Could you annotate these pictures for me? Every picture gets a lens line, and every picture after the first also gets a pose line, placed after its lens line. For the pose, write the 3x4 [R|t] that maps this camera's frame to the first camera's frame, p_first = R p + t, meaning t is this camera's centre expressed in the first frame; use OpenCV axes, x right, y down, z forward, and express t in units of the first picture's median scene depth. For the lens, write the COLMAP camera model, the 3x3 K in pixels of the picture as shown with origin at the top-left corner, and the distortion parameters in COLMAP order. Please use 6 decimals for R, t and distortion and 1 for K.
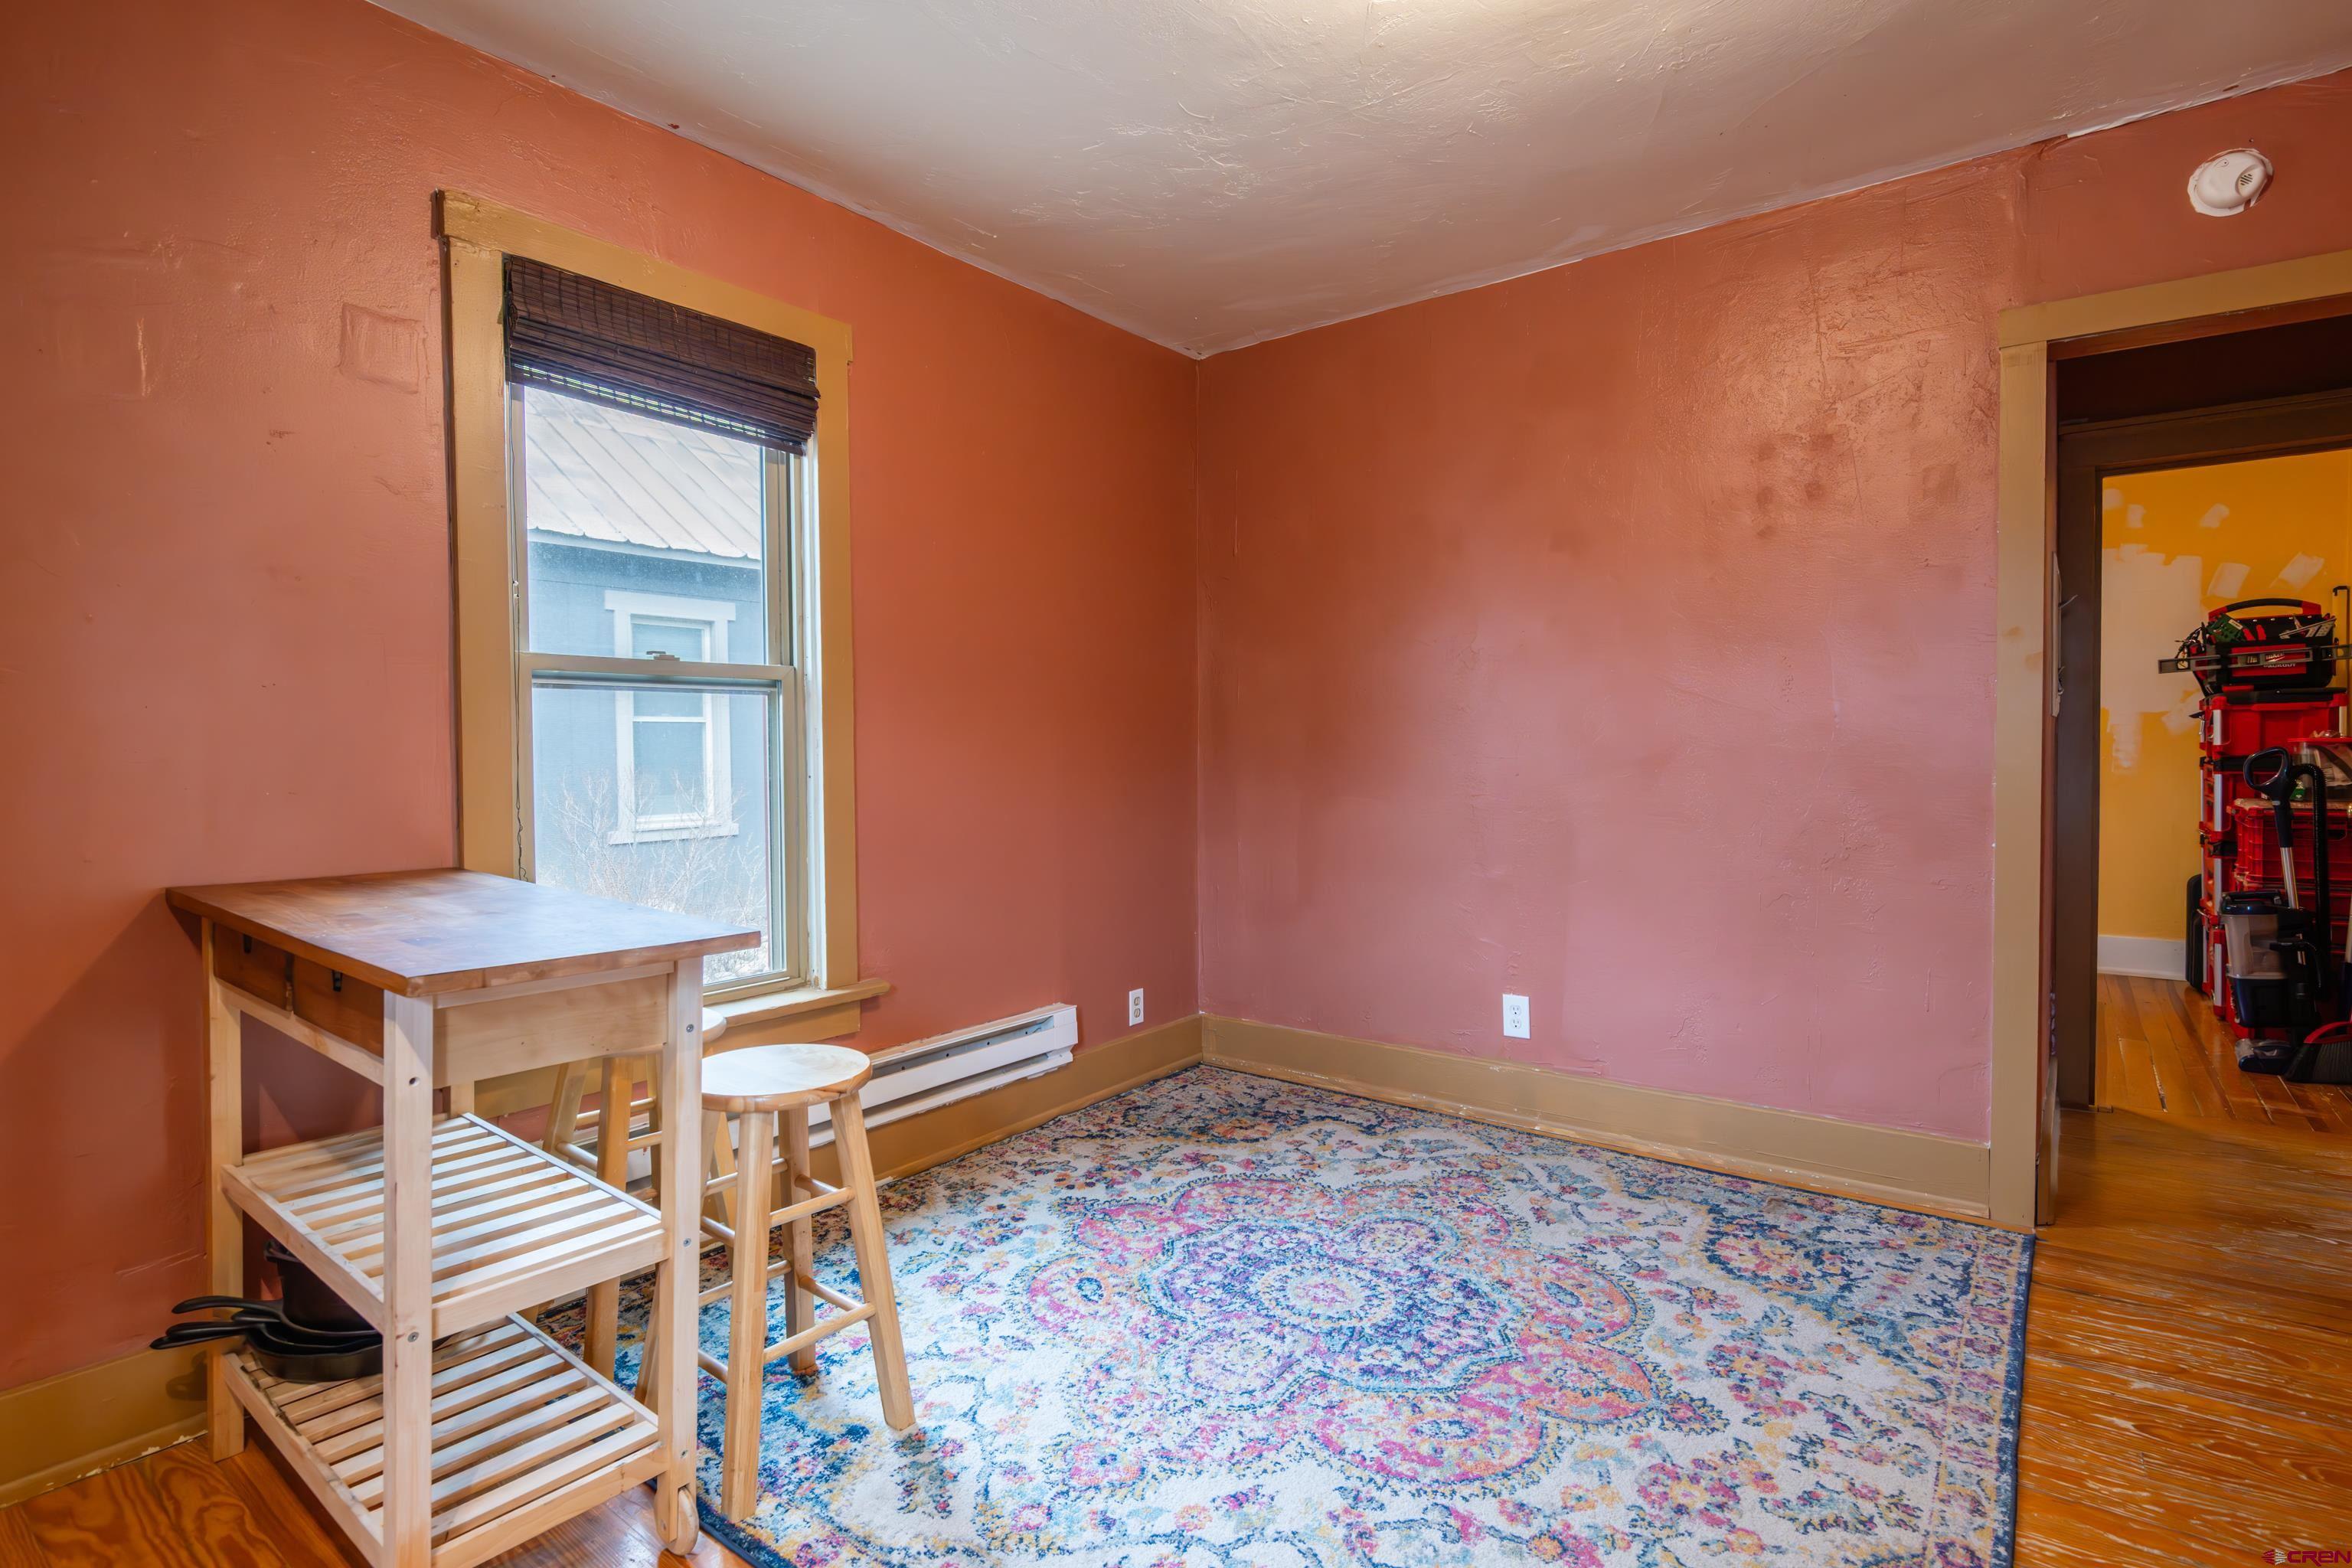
lens RADIAL K [[1159.2, 0, 1186.2], [0, 1159.2, 774.3], [0, 0, 1]] dist [-0.006562, -0.001466]
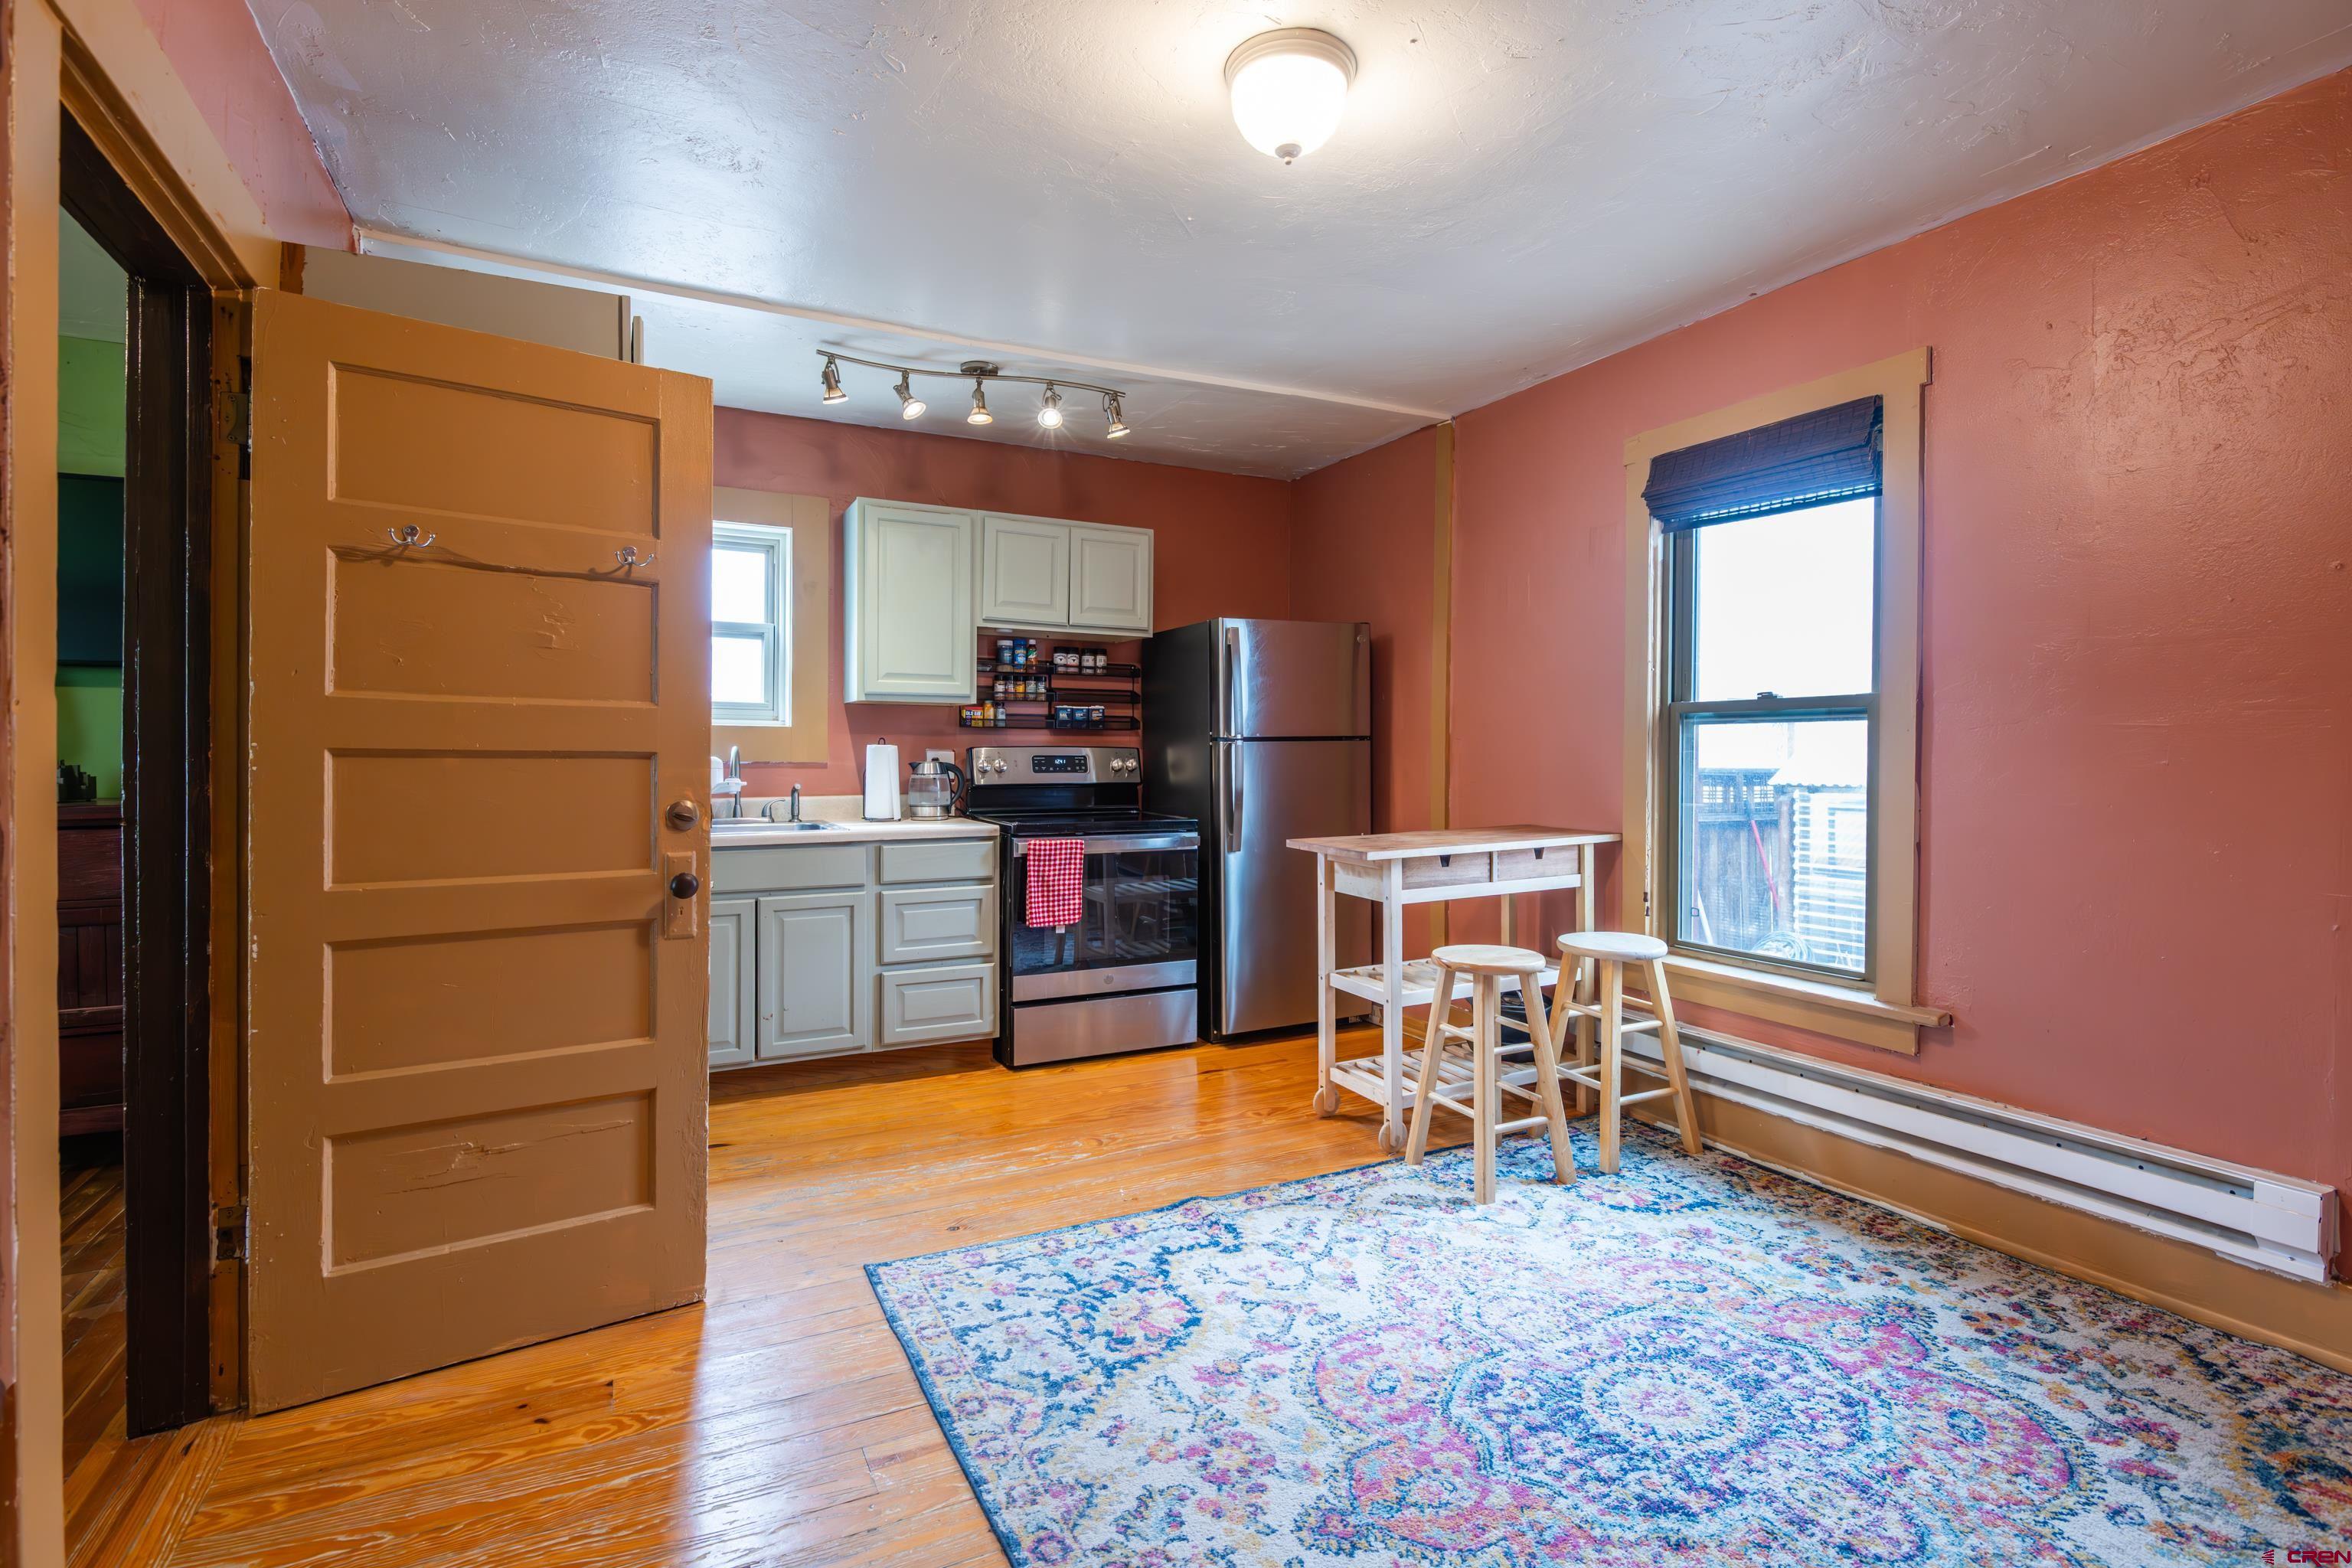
lens RADIAL K [[1080.8, 0, 1179.3], [0, 1080.8, 766.3], [0, 0, 1]] dist [0.001444, -0.006873]
pose [[-0.429490, 0.014325, -0.902958, 0.946193], [-0.027388, 0.999208, 0.028879, -0.040819], [0.902656, 0.037133, -0.428757, 0.946950]]
